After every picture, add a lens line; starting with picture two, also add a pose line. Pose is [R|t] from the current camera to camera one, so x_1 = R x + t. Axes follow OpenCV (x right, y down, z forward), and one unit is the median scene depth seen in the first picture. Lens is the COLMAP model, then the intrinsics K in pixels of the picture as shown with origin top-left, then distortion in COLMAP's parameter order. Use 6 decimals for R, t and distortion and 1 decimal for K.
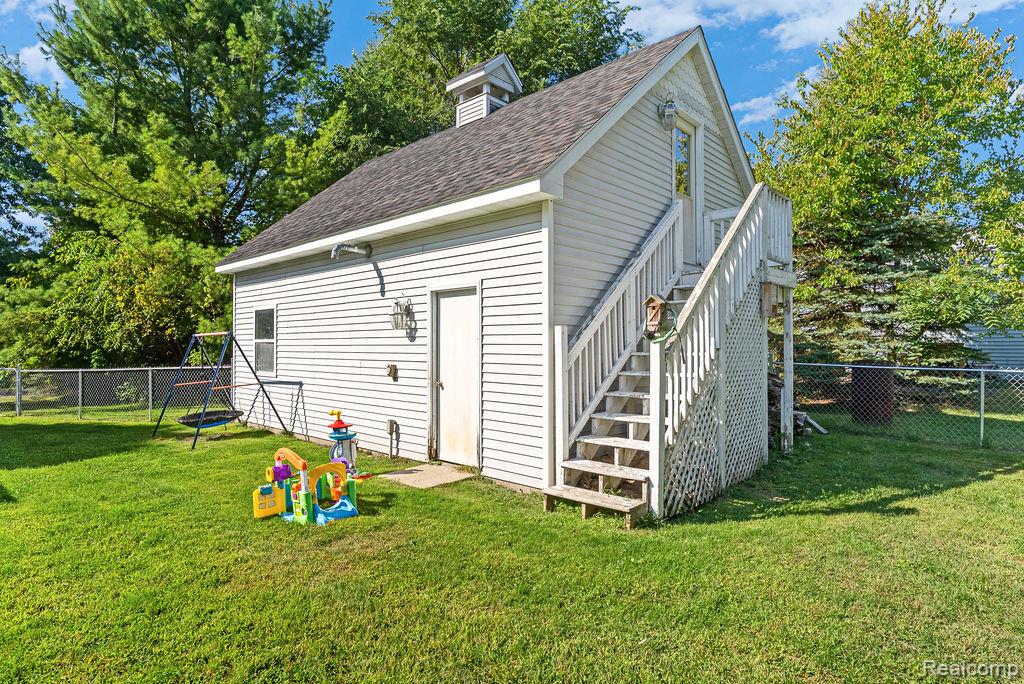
lens RADIAL K [[557.2, 0, 512.6], [0, 557.2, 345.2], [0, 0, 1]] dist [0.024729, 0.001746]
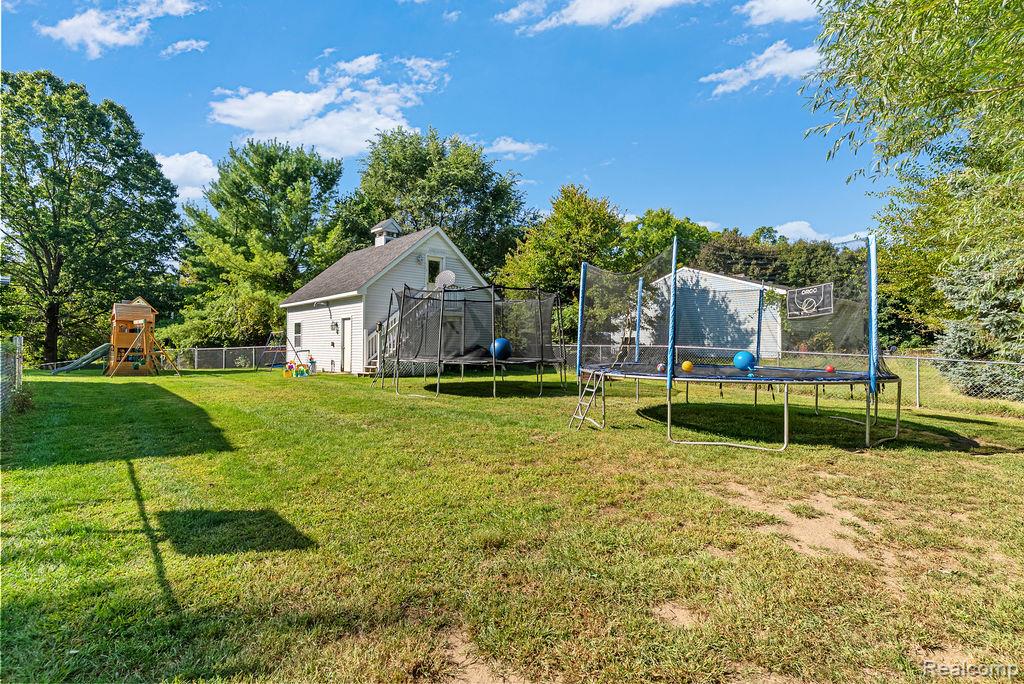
lens RADIAL K [[525.4, 0, 529.3], [0, 525.4, 362.4], [0, 0, 1]] dist [-0.003256, 0.001554]
pose [[0.997762, 0.012082, -0.065765, 0.609032], [-0.010504, 0.999650, 0.024286, 0.038086], [0.066035, -0.023541, 0.997540, -1.040792]]
